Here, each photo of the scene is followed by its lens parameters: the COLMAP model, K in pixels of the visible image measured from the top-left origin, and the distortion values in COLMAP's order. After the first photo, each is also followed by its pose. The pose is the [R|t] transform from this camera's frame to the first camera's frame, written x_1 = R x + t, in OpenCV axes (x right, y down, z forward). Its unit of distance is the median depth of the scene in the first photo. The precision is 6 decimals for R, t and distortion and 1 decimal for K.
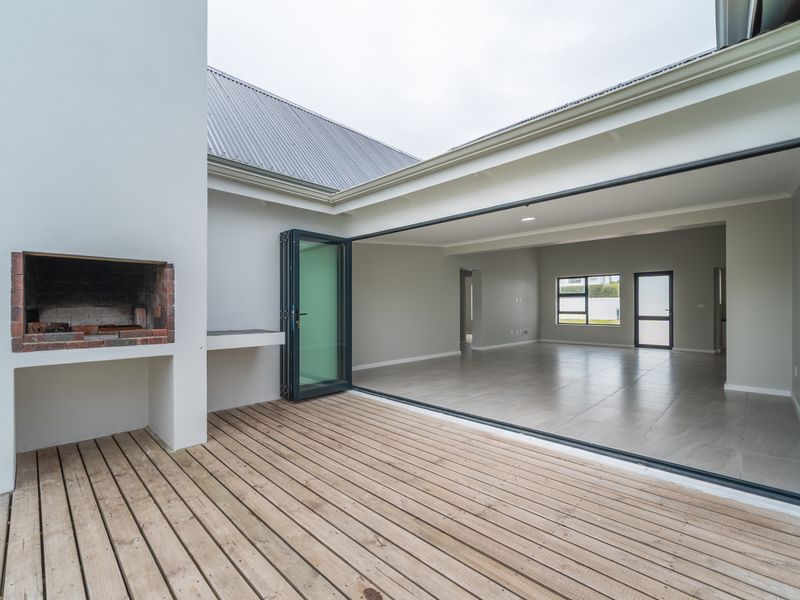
lens RADIAL K [[360.2, 0, 398.6], [0, 360.2, 304.7], [0, 0, 1]] dist [-0.001937, -0.000120]
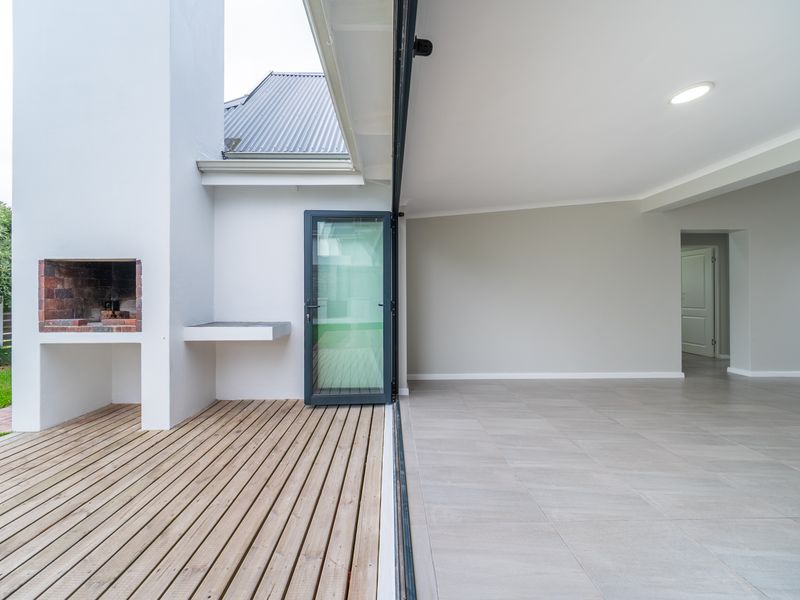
lens RADIAL K [[354.8, 0, 397.4], [0, 354.8, 296.6], [0, 0, 1]] dist [-0.001625, -0.000473]
pose [[0.718715, -0.003845, -0.695294, 0.690083], [0.006815, 0.999976, 0.001515, 0.001845], [0.695271, -0.005827, 0.718724, 0.770631]]
